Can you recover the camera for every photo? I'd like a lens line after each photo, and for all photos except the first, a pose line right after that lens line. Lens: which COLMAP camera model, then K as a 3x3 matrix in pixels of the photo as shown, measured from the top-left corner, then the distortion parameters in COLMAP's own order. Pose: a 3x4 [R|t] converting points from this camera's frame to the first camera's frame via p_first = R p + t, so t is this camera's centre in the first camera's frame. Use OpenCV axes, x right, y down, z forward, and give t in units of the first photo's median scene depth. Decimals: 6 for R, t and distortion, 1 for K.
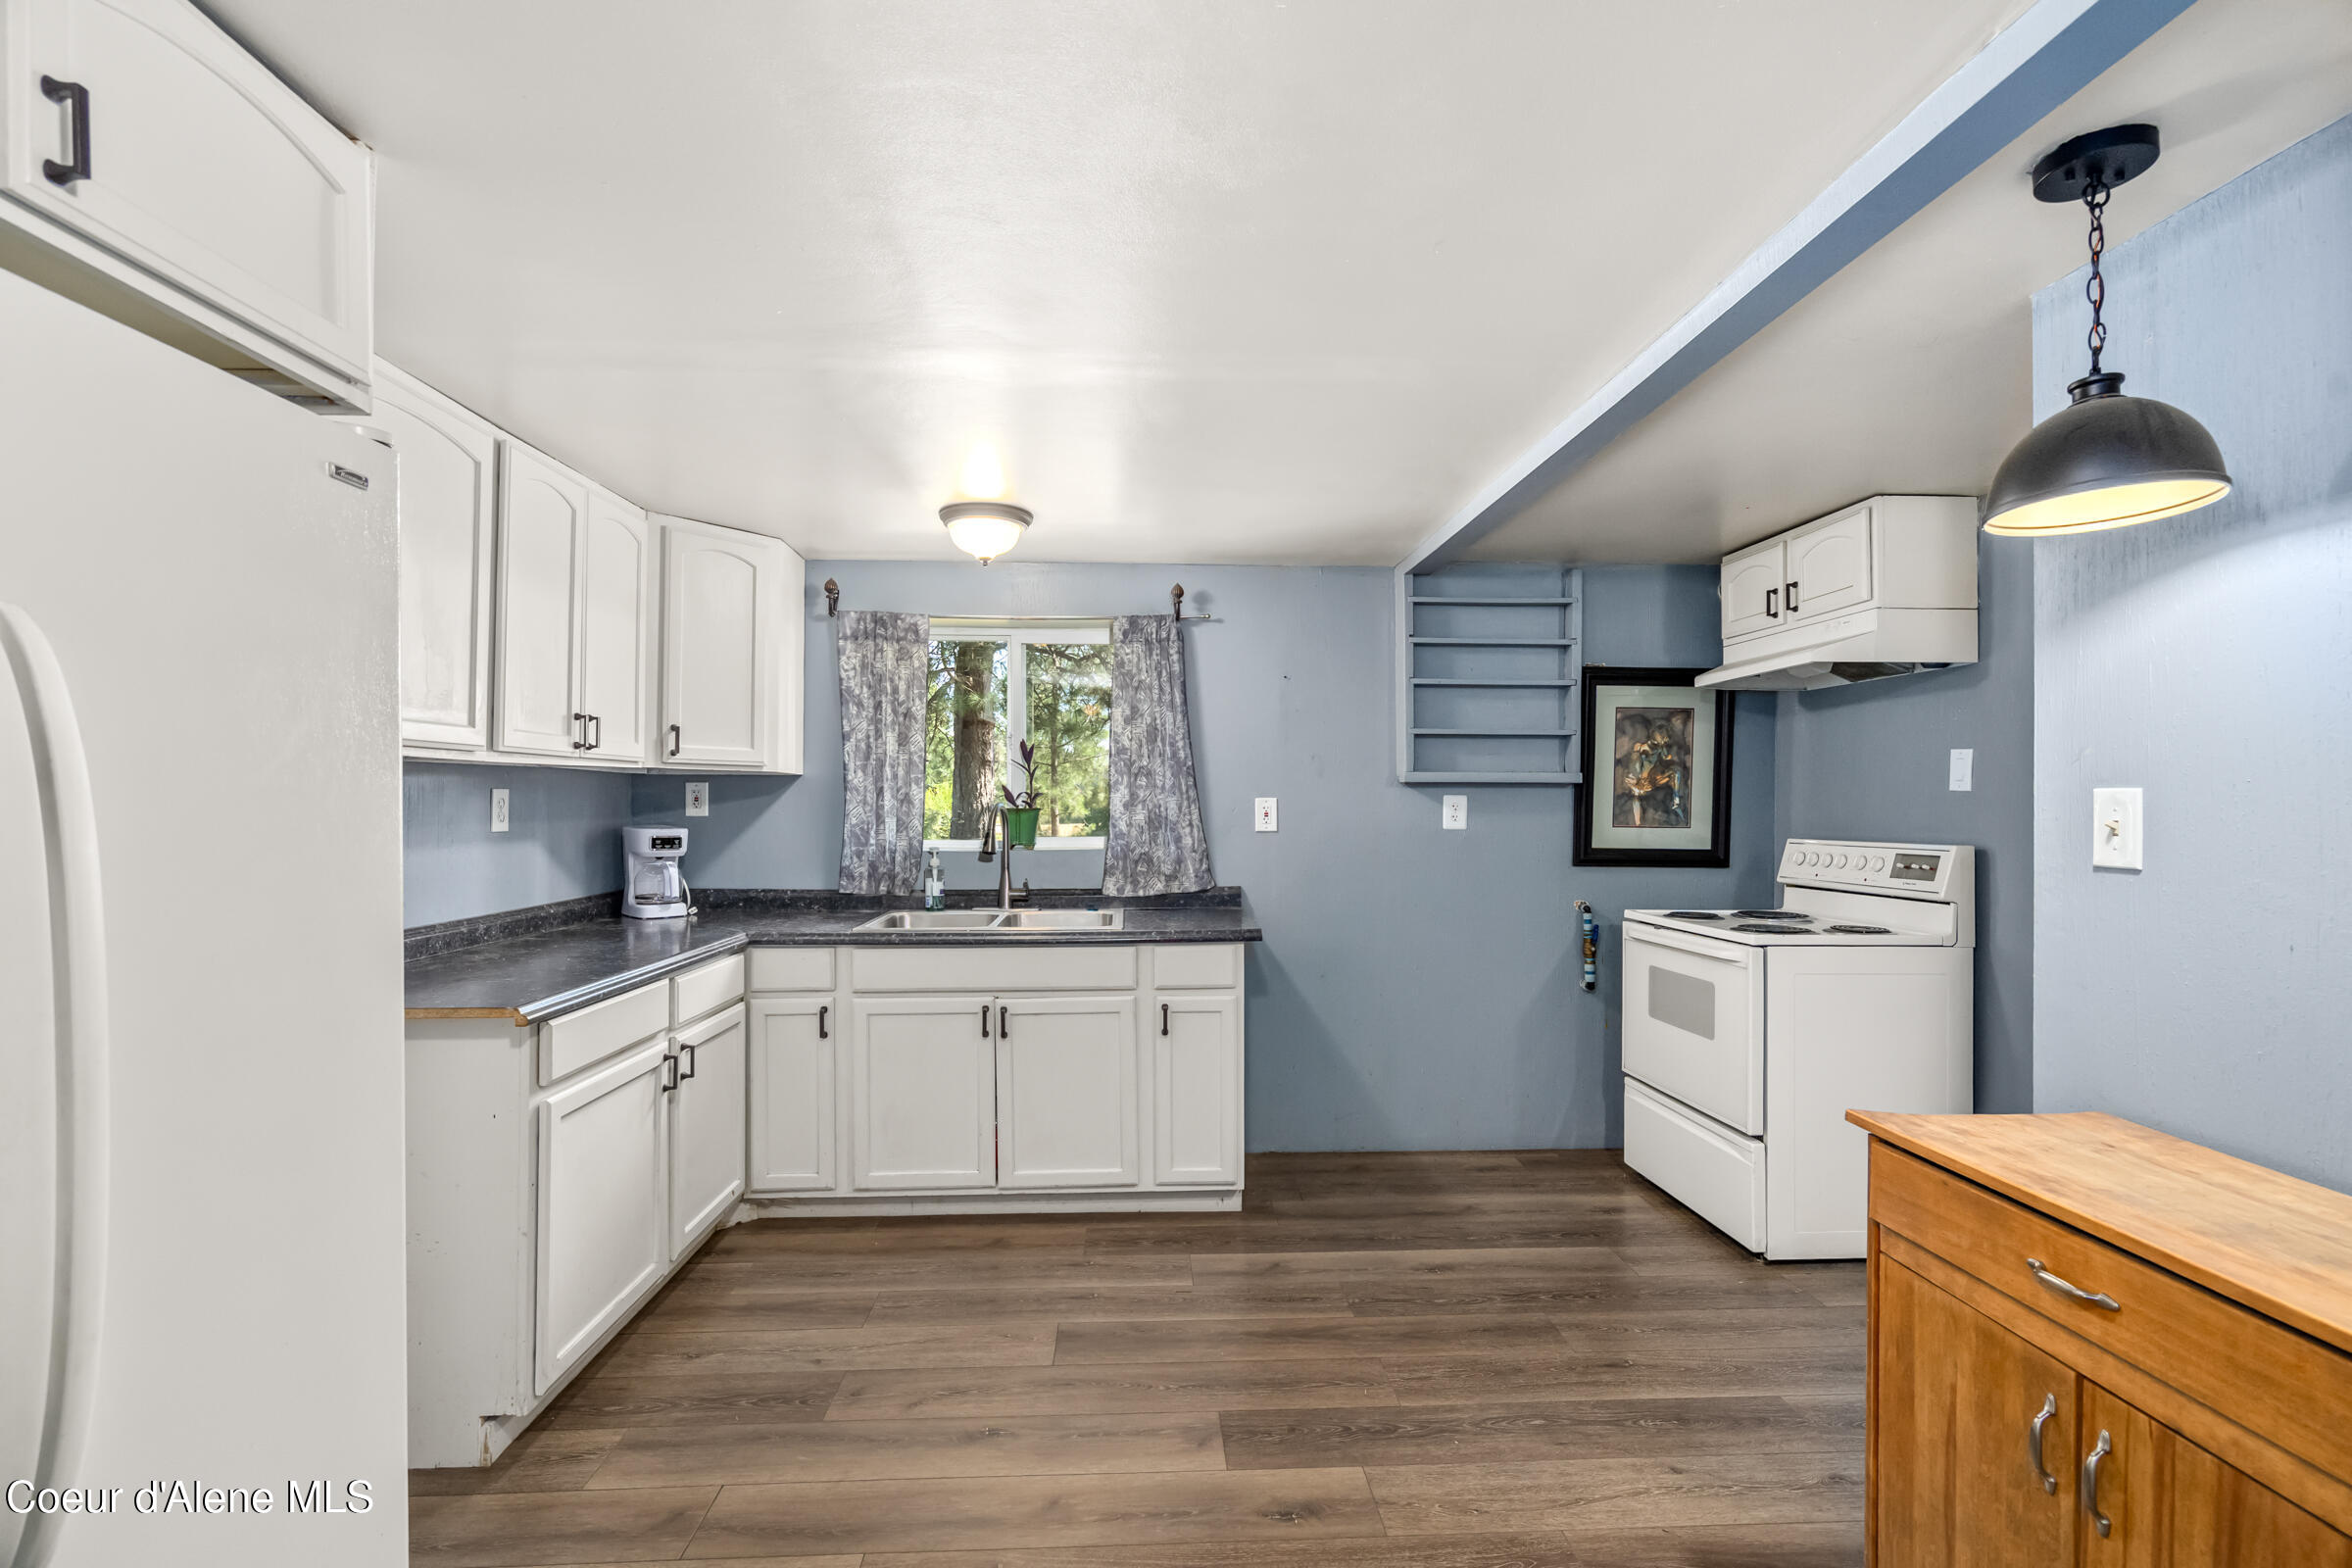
lens RADIAL K [[1059.5, 0, 1180.6], [0, 1059.5, 791.5], [0, 0, 1]] dist [-0.001043, 0.000426]
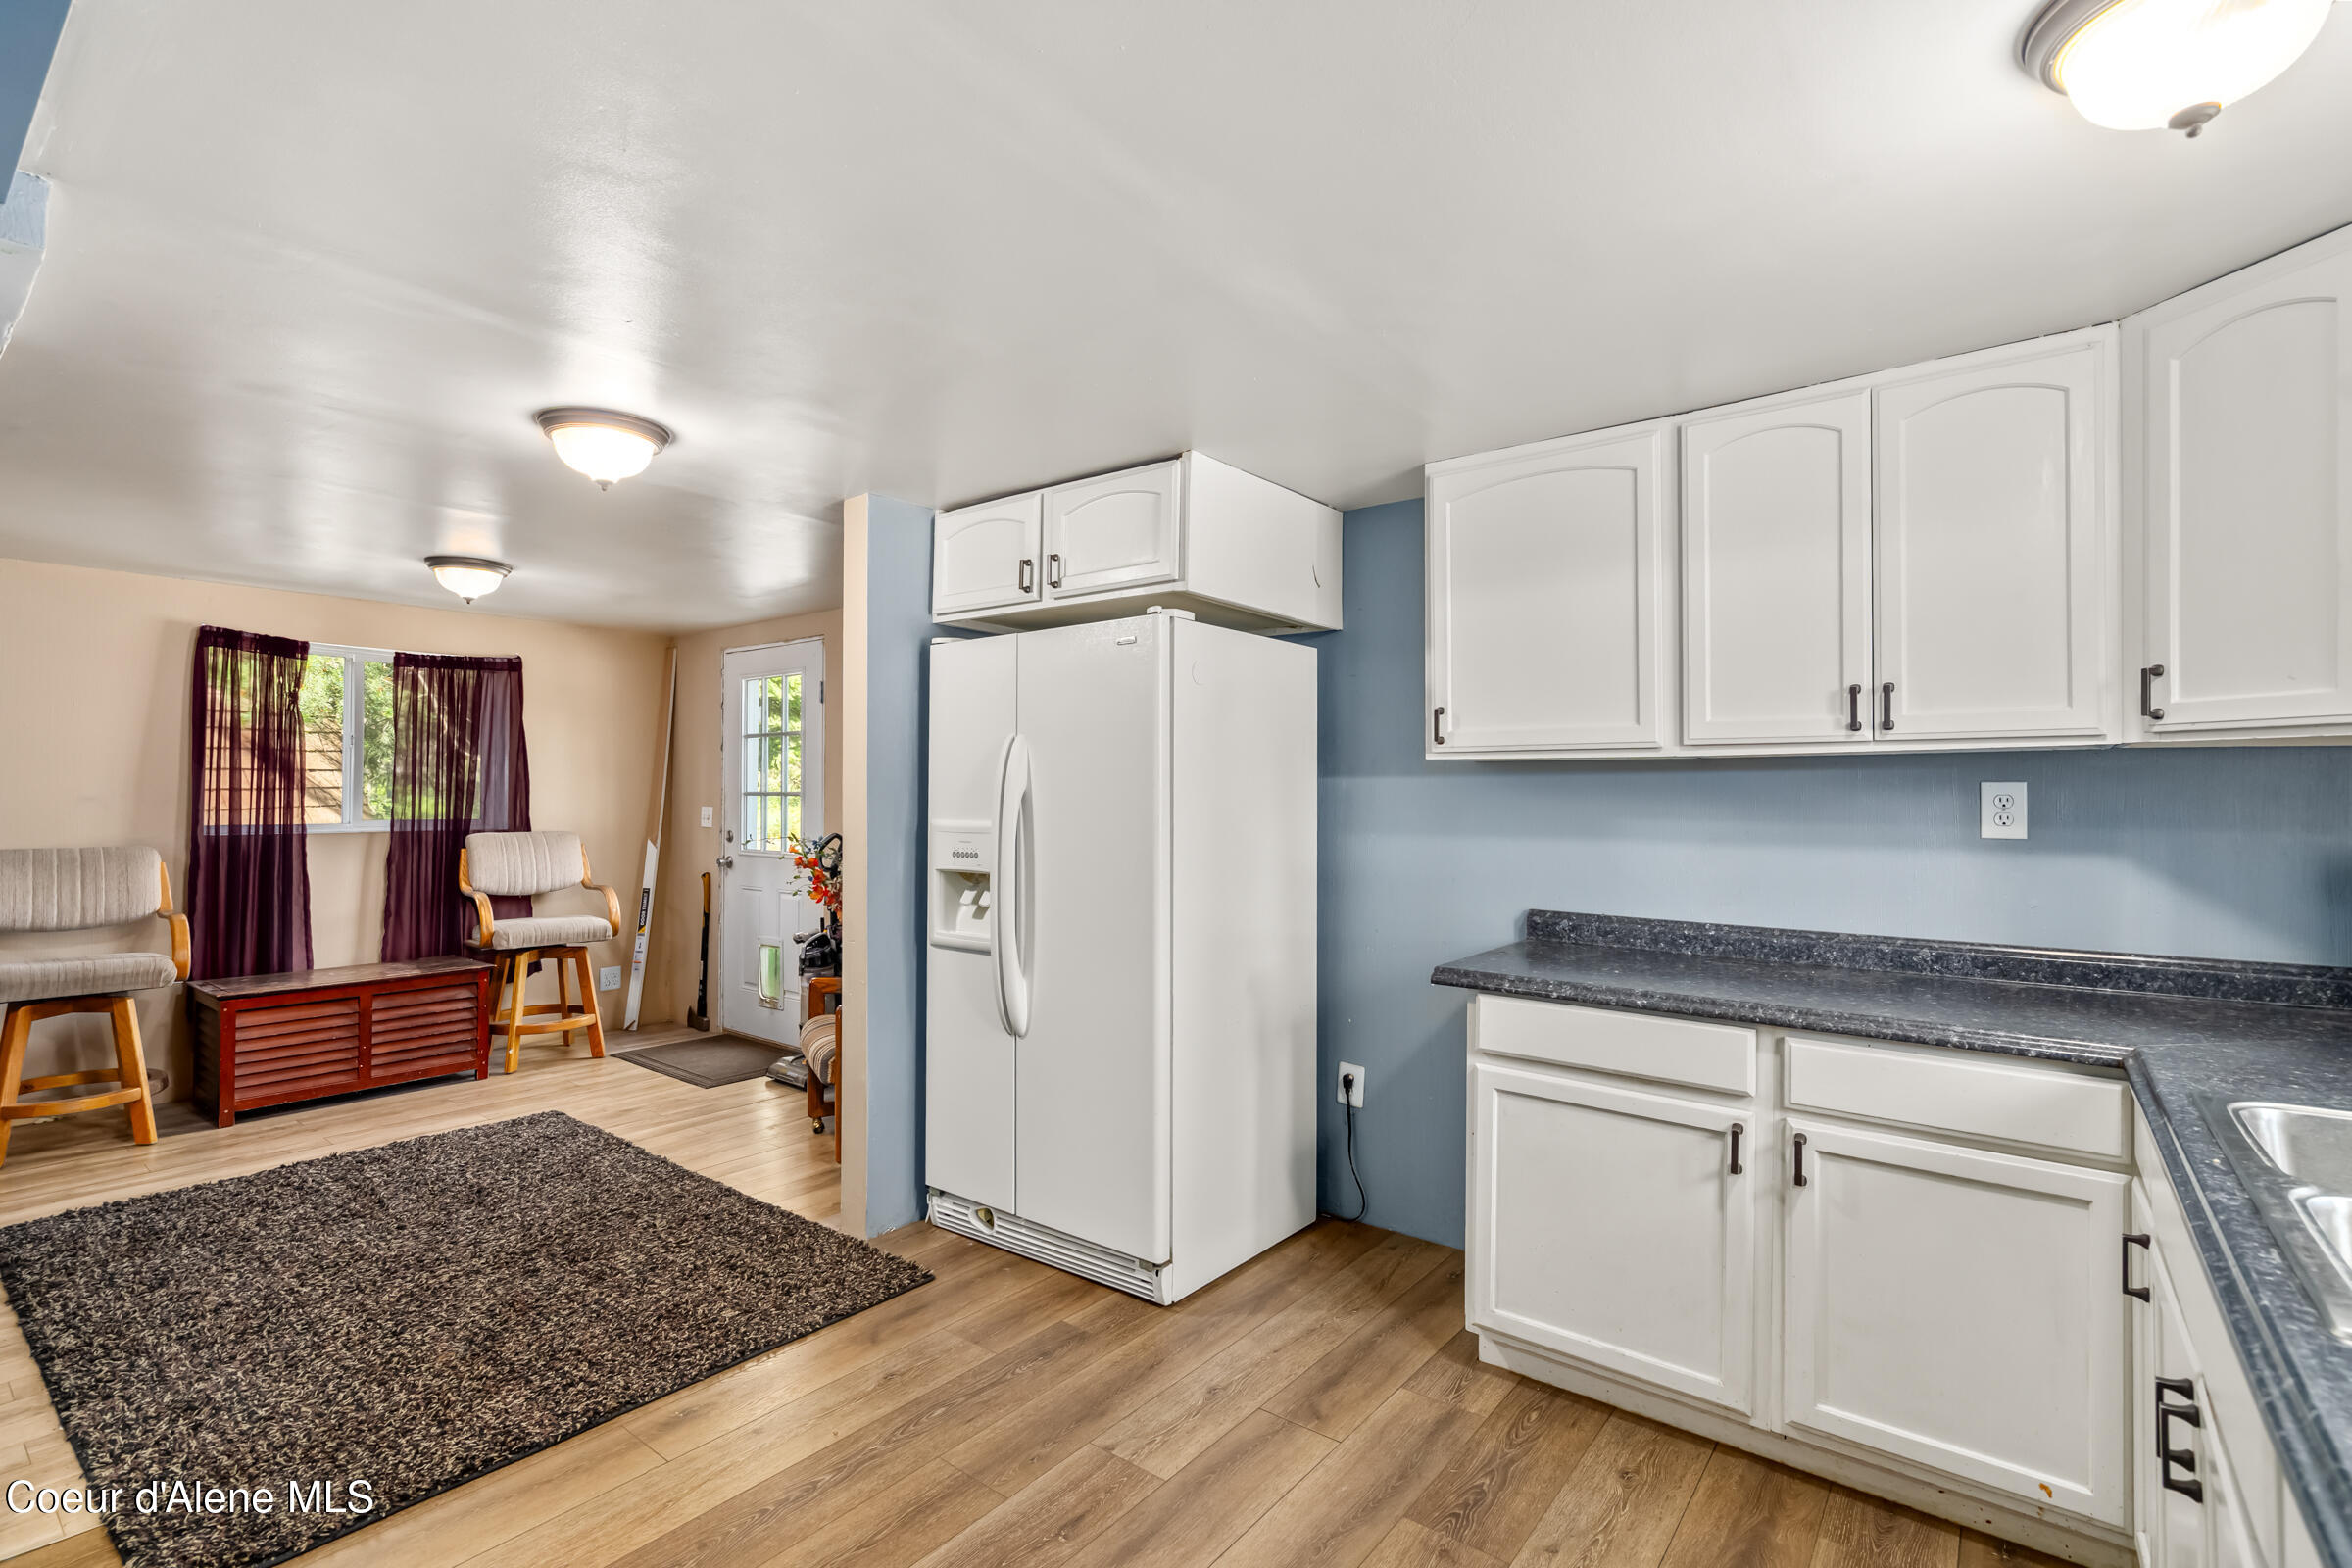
lens RADIAL K [[1059.5, 0, 1180.6], [0, 1059.5, 791.5], [0, 0, 1]] dist [-0.001043, 0.000426]
pose [[-0.656673, -0.007430, -0.754139, 0.254040], [0.003194, 0.999915, -0.012633, 0.009936], [0.754169, -0.010704, -0.656593, 0.845468]]
